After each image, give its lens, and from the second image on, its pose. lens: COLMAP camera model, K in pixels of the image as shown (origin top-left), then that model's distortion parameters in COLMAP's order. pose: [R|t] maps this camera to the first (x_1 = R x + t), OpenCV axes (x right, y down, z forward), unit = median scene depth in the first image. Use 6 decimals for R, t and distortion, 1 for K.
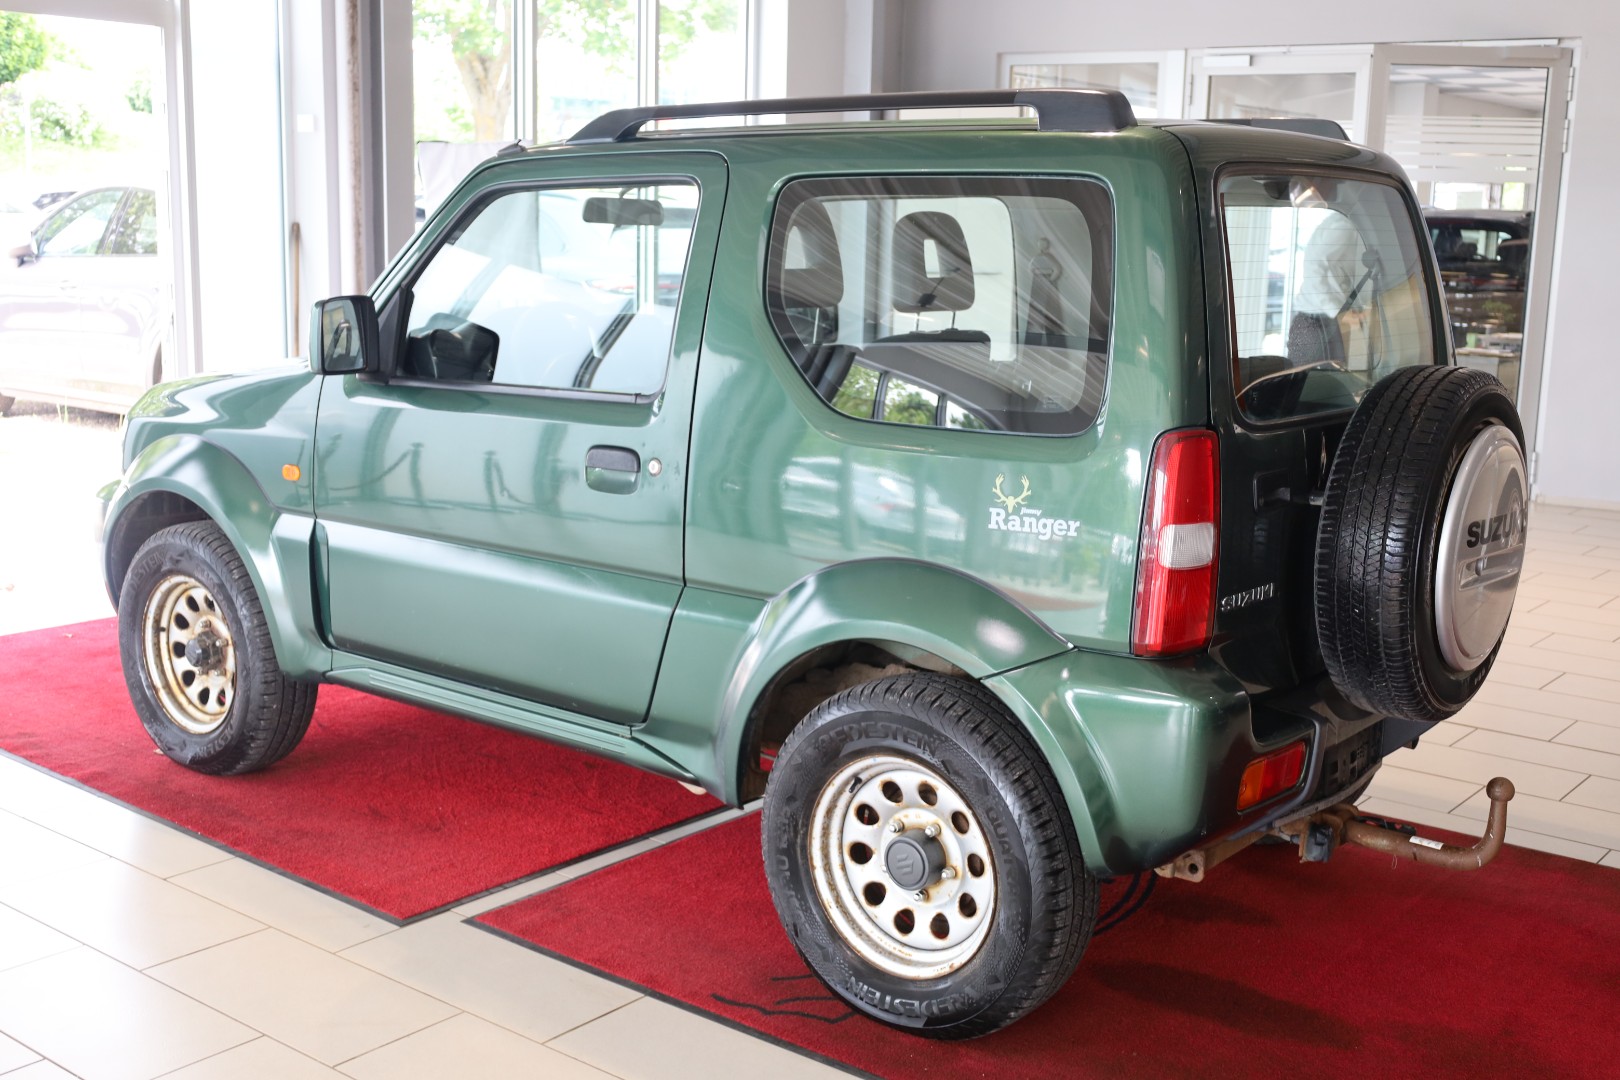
lens RADIAL K [[1817.9, 0, 810.0], [0, 1817.9, 540.0], [0, 0, 1]] dist [-0.003587, 0.004829]
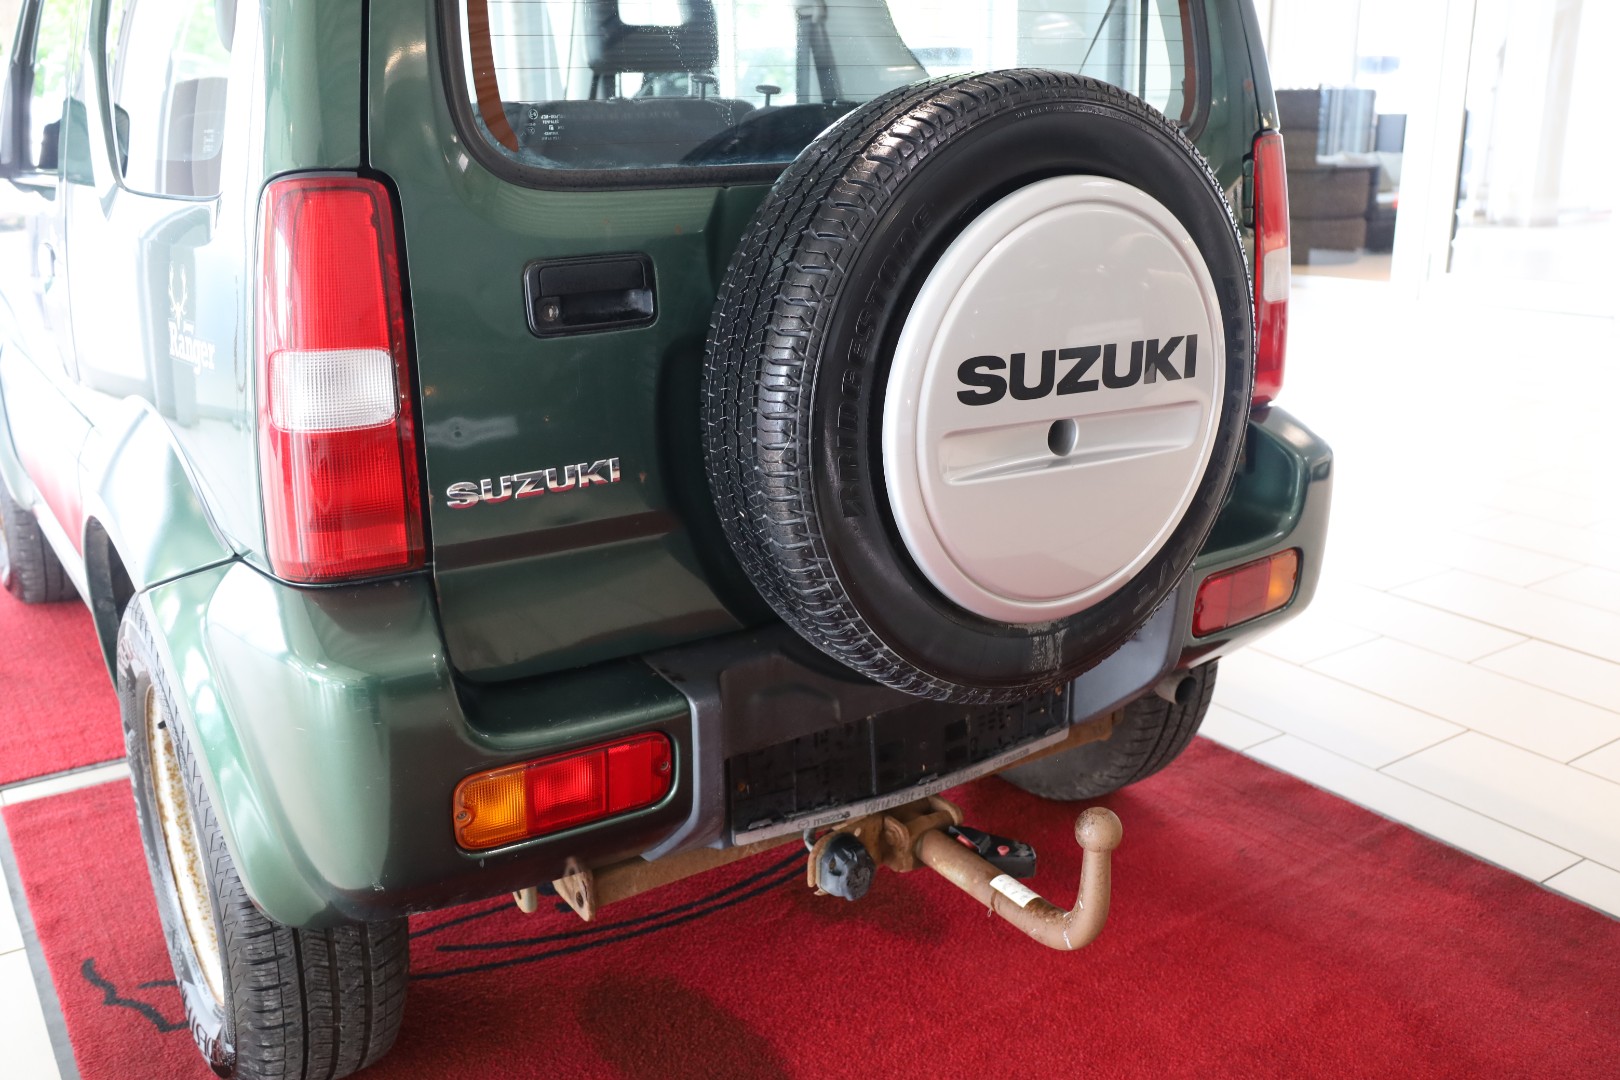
lens RADIAL K [[1468.1, 0, 810.0], [0, 1468.1, 540.0], [0, 0, 1]] dist [-0.036879, -0.003720]
pose [[0.954592, 0.053175, -0.293134, 0.445064], [-0.018080, 0.992468, 0.121159, -0.007670], [0.297369, -0.110358, 0.948363, 0.572317]]
